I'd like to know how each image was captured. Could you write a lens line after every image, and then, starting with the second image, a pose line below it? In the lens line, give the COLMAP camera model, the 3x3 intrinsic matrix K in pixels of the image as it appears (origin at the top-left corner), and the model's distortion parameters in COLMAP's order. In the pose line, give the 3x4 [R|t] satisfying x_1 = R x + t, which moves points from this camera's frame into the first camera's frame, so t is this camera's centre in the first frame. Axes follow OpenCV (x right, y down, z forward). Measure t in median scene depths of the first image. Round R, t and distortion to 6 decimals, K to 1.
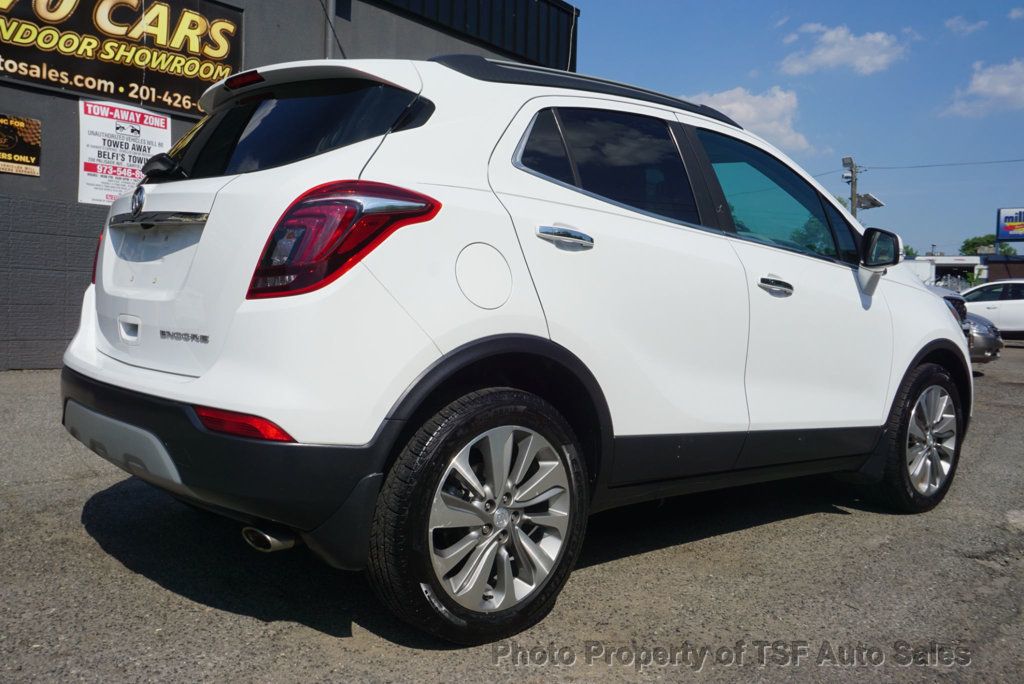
lens RADIAL K [[906.3, 0, 511.3], [0, 906.3, 340.9], [0, 0, 1]] dist [-0.000036, -0.001508]
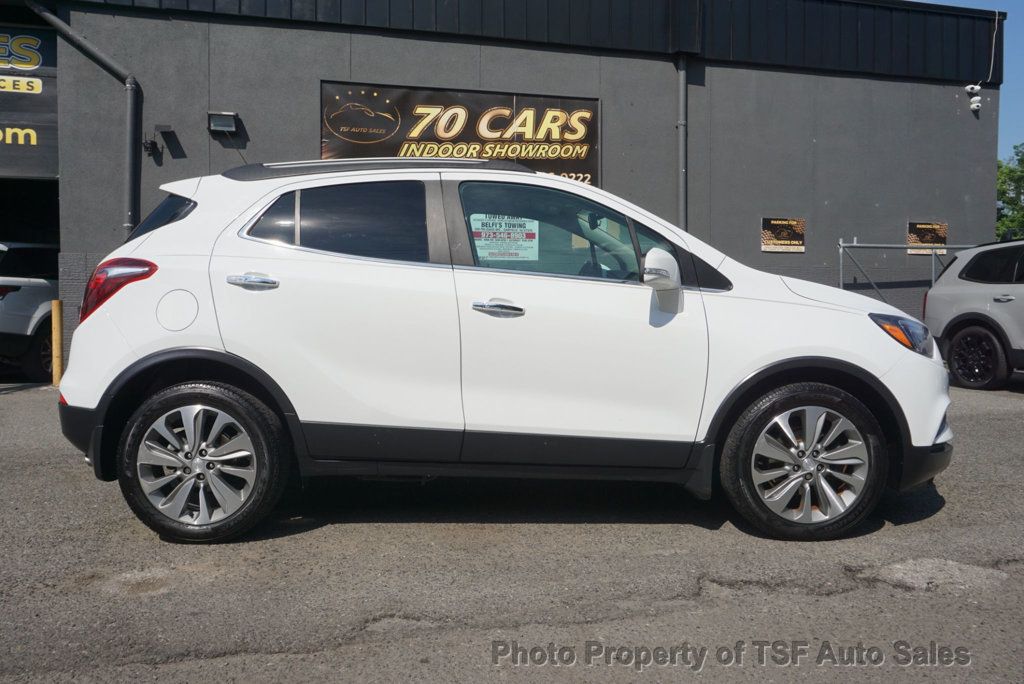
lens RADIAL K [[791.8, 0, 515.3], [0, 791.8, 341.1], [0, 0, 1]] dist [-0.029132, 0.015311]
pose [[0.764512, -0.006821, -0.644573, 0.370367], [-0.009220, 0.999726, -0.021515, 0.001406], [0.644543, 0.022391, 0.764240, 0.092836]]
